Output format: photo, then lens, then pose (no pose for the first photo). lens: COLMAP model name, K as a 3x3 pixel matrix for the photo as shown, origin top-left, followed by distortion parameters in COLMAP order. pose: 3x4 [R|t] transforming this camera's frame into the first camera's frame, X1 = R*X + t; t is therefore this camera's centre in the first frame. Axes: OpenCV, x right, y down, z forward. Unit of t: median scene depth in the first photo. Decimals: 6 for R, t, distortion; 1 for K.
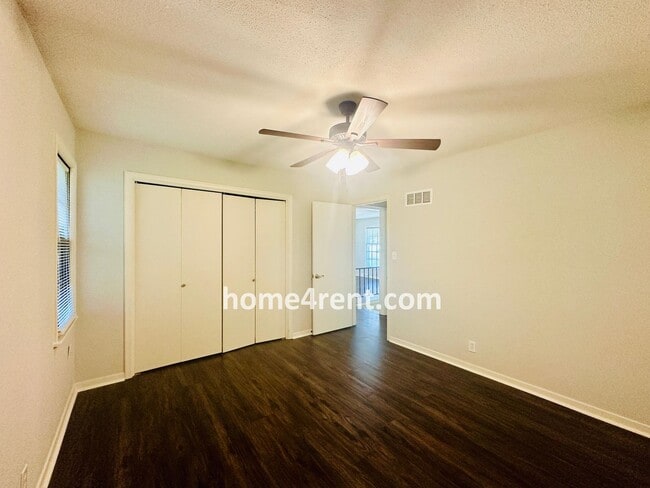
lens RADIAL K [[259.4, 0, 325.0], [0, 259.4, 244.0], [0, 0, 1]] dist [-0.002020, -0.000094]
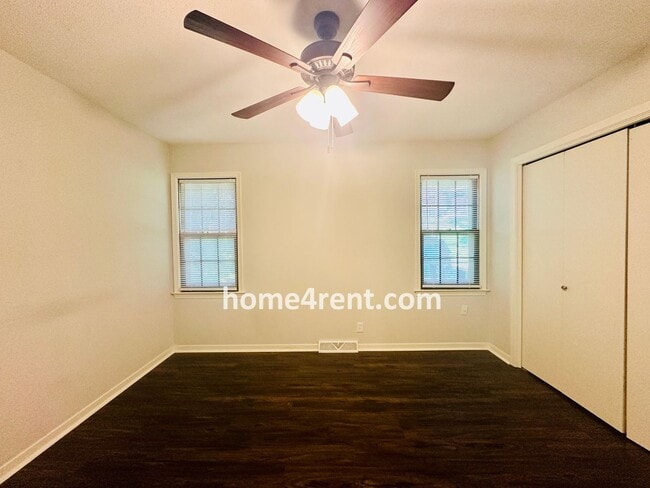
lens RADIAL K [[259.4, 0, 325.0], [0, 259.4, 244.0], [0, 0, 1]] dist [-0.002020, -0.000094]
pose [[-0.628223, 0.024366, -0.777652, 0.538590], [0.017207, 0.999700, 0.017423, 0.021760], [0.777843, -0.002436, -0.628454, 1.226432]]
